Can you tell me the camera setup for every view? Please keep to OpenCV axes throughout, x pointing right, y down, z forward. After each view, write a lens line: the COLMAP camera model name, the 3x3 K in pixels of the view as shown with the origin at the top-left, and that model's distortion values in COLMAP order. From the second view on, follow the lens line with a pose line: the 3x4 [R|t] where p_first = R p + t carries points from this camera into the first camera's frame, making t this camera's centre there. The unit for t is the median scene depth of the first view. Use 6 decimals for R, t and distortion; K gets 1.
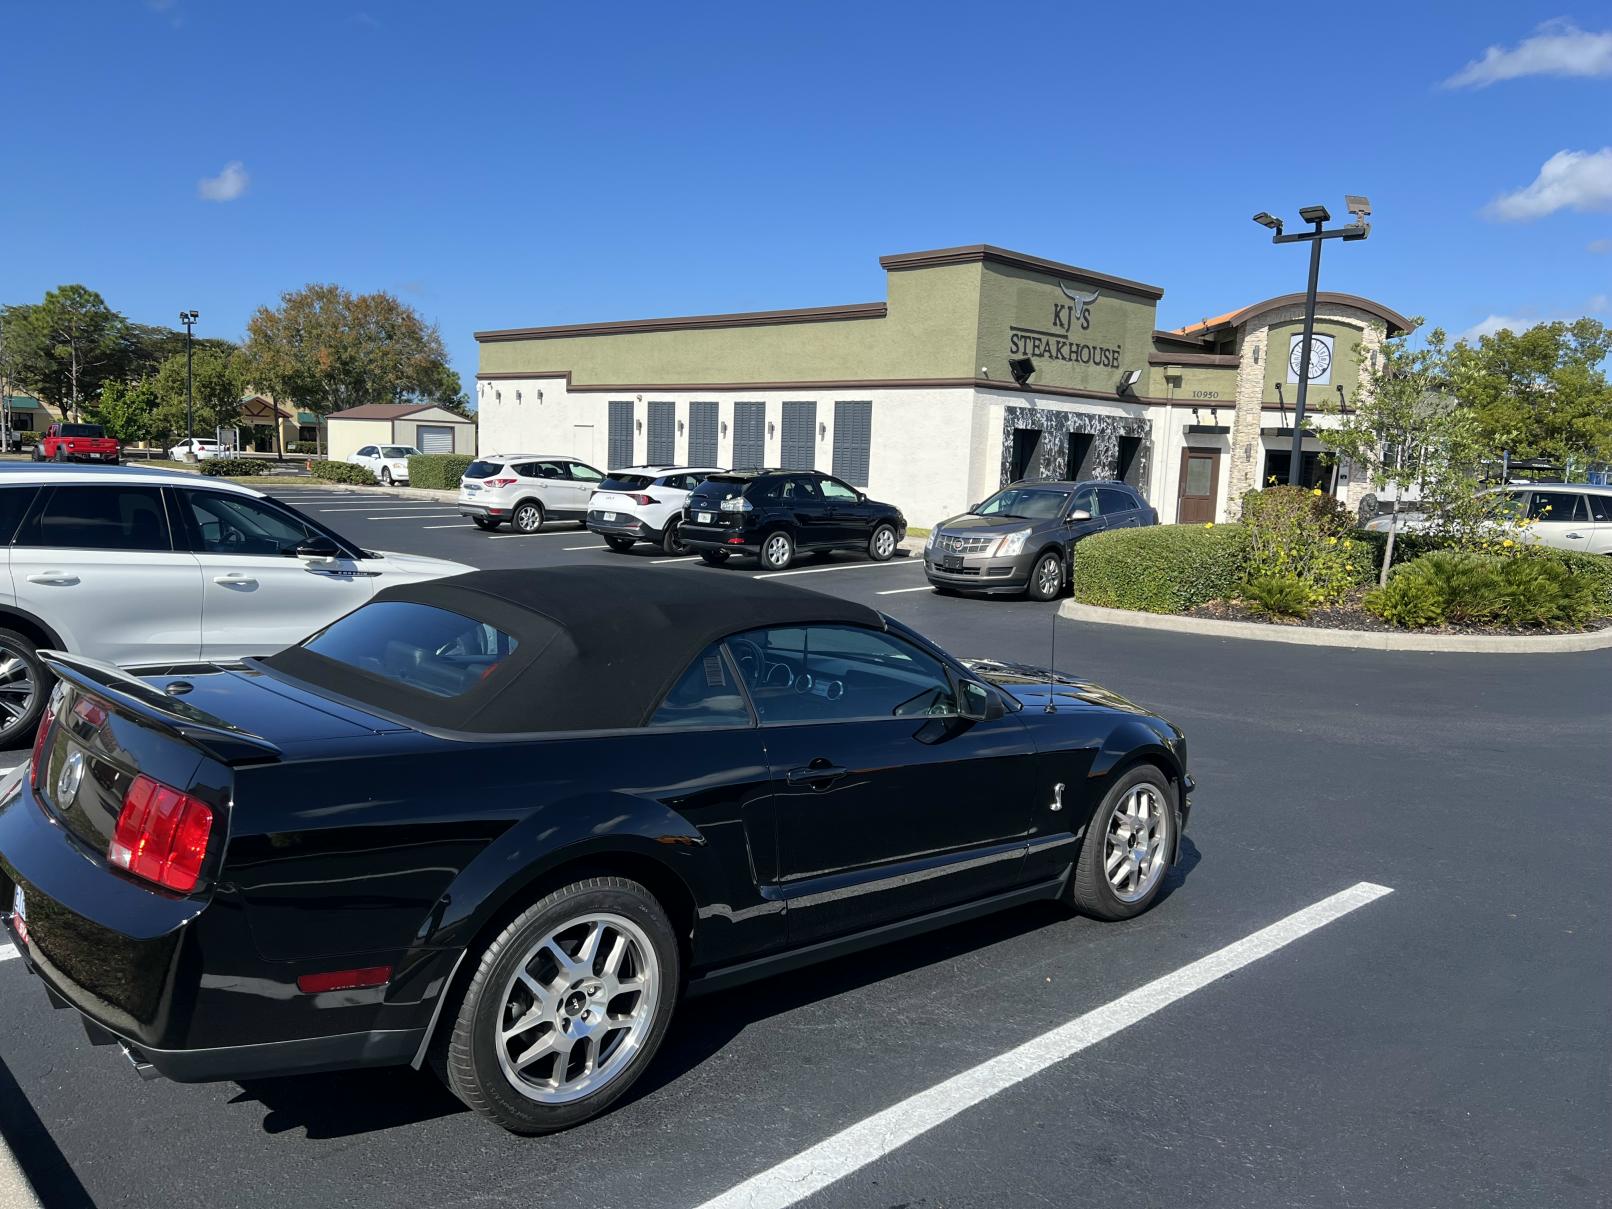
lens RADIAL K [[1219.0, 0, 806.4], [0, 1219.0, 608.3], [0, 0, 1]] dist [0.058517, -0.061684]
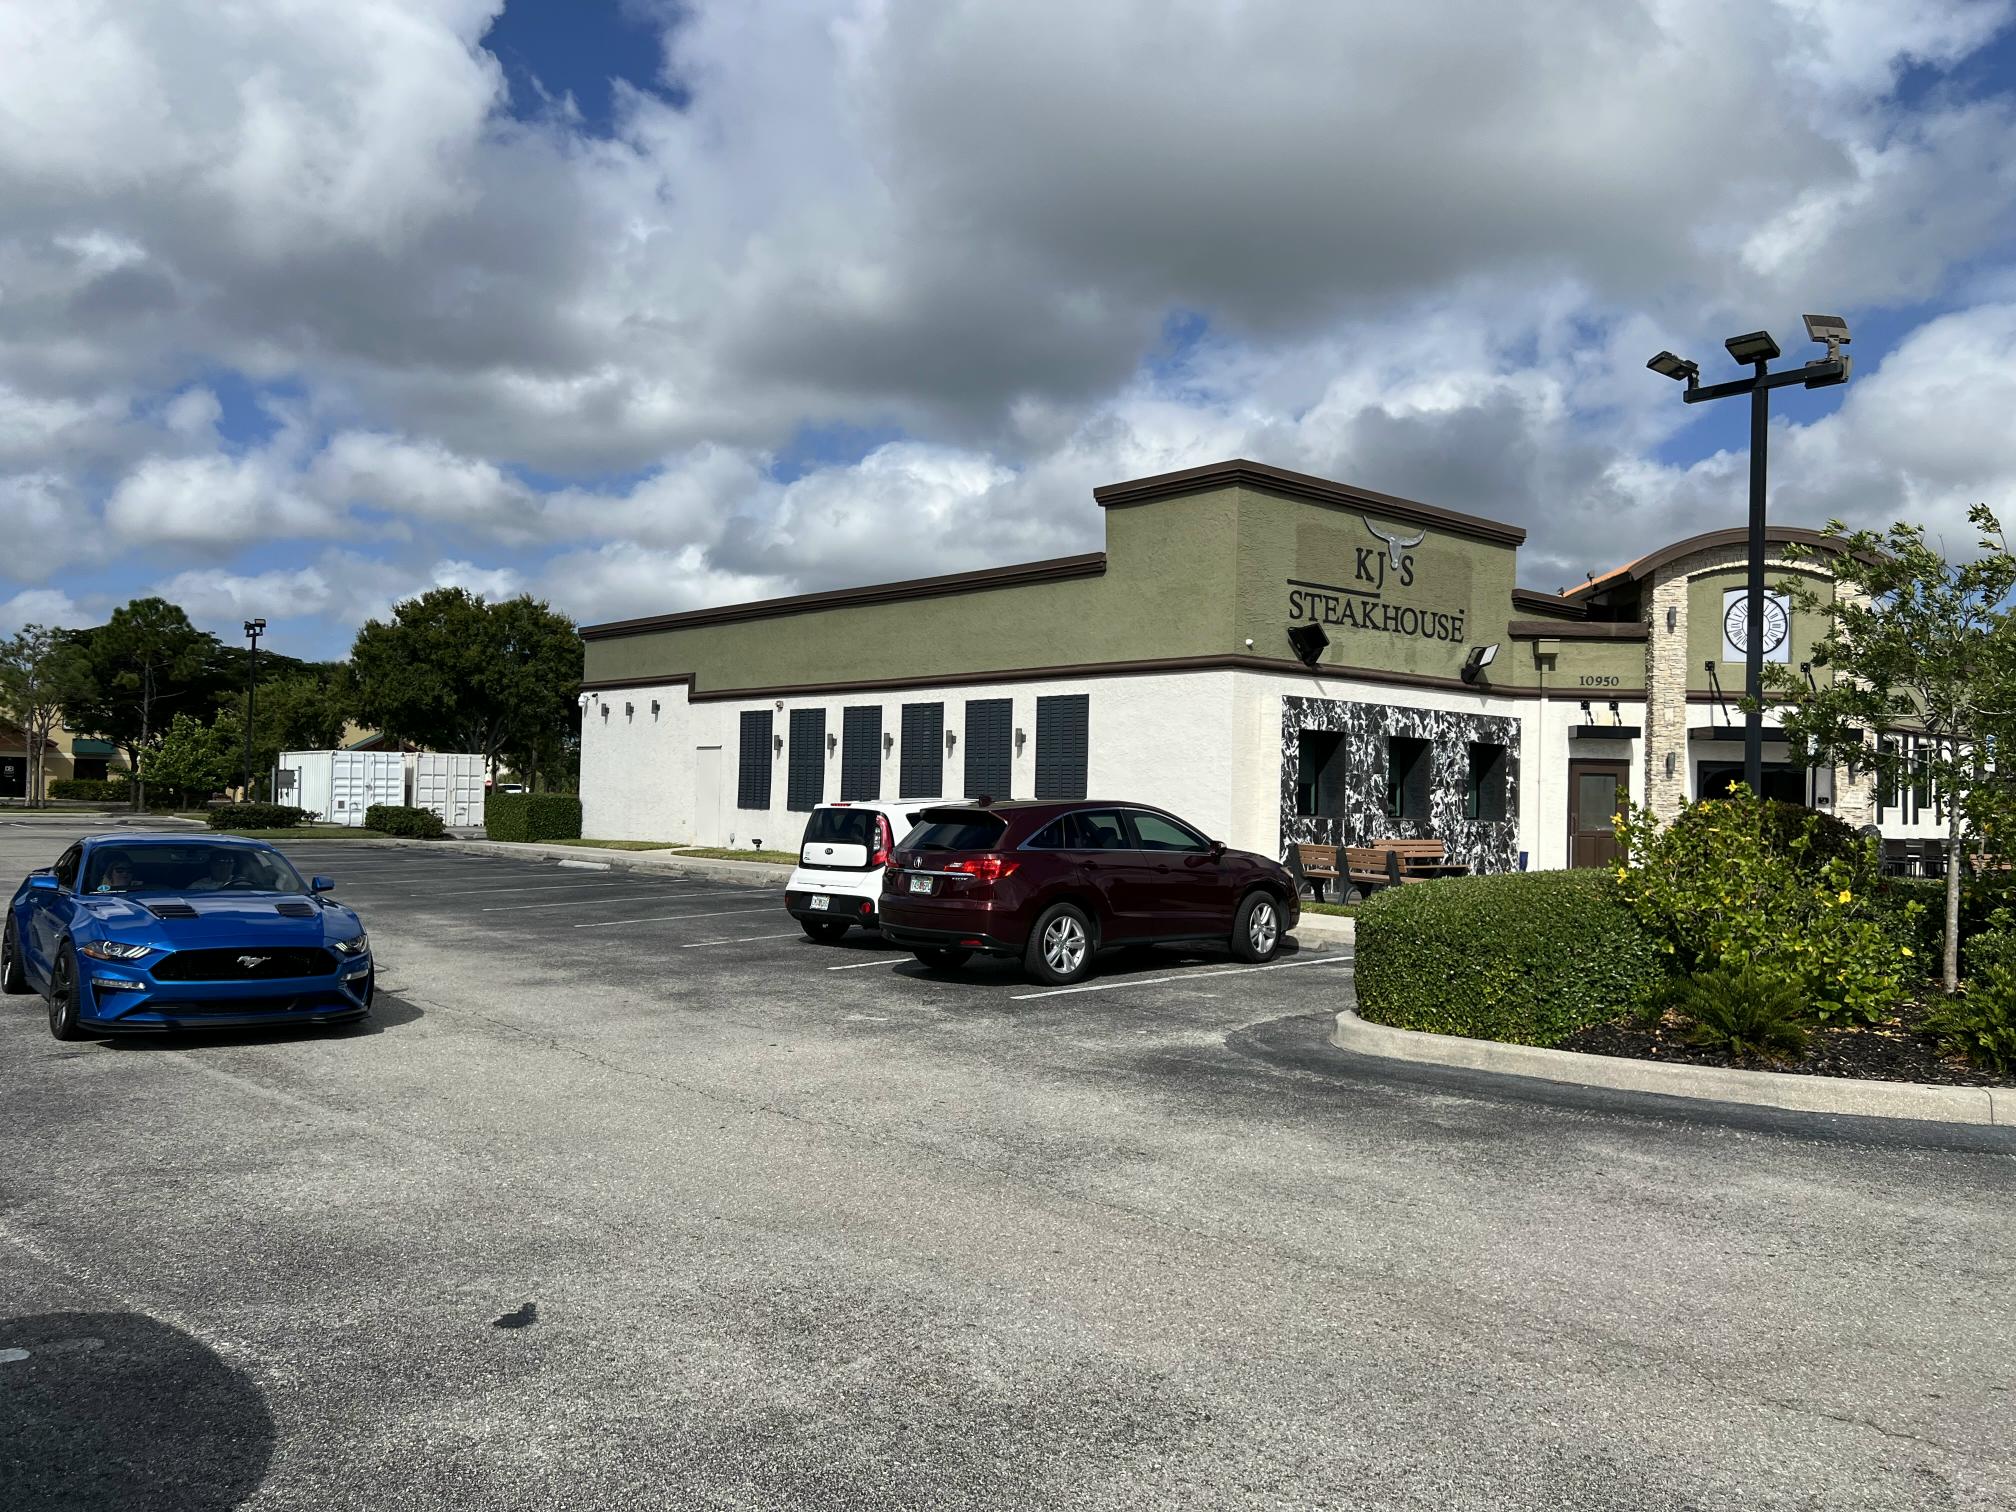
lens RADIAL K [[1524.5, 0, 1006.7], [0, 1524.5, 759.1], [0, 0, 1]] dist [0.058517, -0.061684]
pose [[0.997619, -0.017624, -0.066673, 0.060621], [0.007312, 0.988377, -0.151849, -0.007351], [0.068574, 0.151000, 0.986152, 0.165521]]
